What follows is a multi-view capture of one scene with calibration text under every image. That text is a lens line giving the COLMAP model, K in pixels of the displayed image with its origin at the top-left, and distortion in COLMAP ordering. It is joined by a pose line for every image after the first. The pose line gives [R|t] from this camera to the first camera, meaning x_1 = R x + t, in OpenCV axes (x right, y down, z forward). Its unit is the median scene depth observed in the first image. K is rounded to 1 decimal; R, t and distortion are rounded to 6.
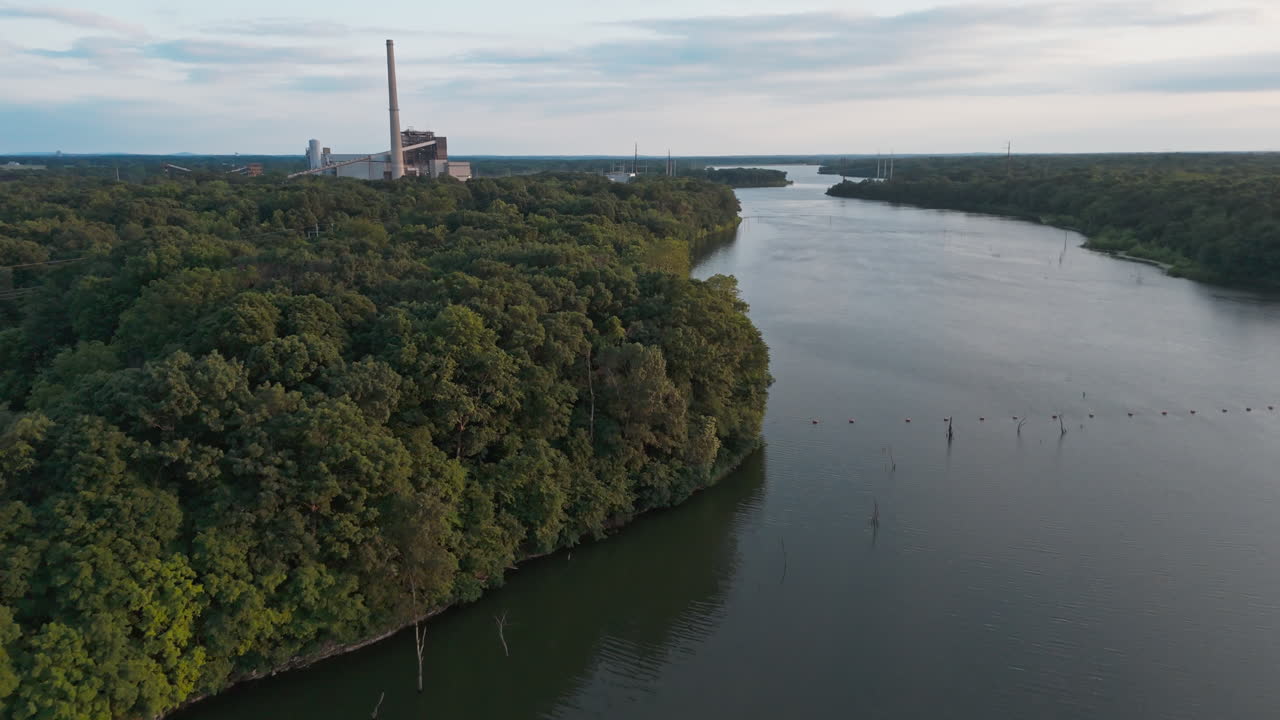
lens RADIAL K [[892.8, 0, 640.0], [0, 892.8, 360.0], [0, 0, 1]] dist [0.046881, -0.002239]
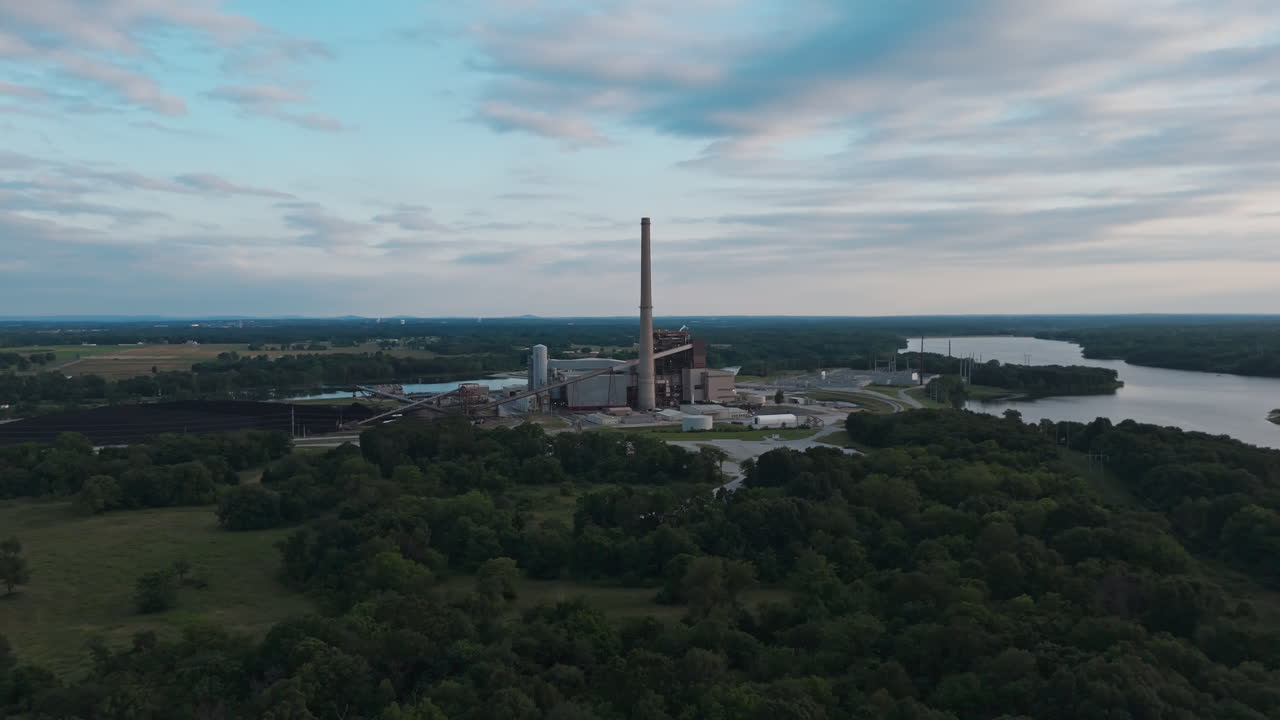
lens RADIAL K [[892.8, 0, 640.0], [0, 892.8, 360.0], [0, 0, 1]] dist [0.046881, -0.002239]
pose [[0.989743, -0.000384, -0.142857, -1.788627], [-0.024245, 0.985039, -0.170620, -1.119603], [0.140785, 0.172334, 0.974926, 2.933555]]
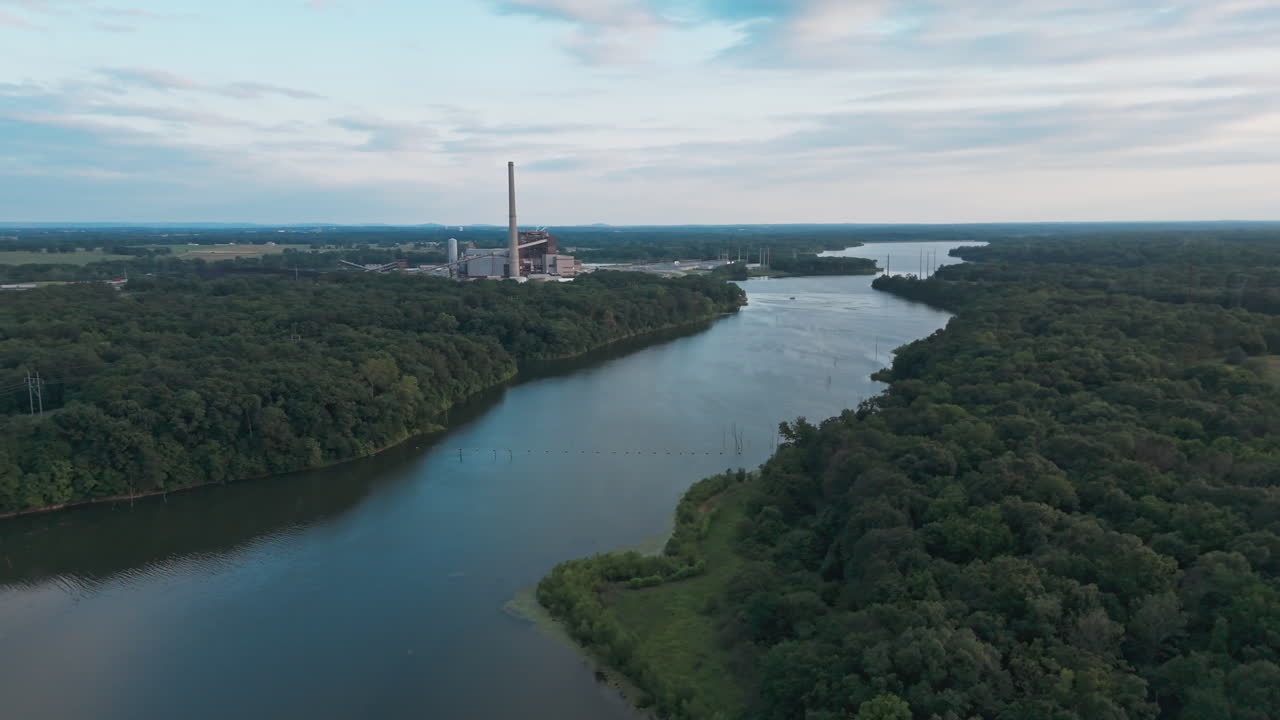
lens RADIAL K [[892.8, 0, 640.0], [0, 892.8, 360.0], [0, 0, 1]] dist [0.046881, -0.002239]
pose [[0.973519, 0.029801, -0.226657, 1.921754], [-0.046346, 0.996607, -0.068026, -0.032713], [0.223861, 0.076729, 0.971596, -1.557985]]
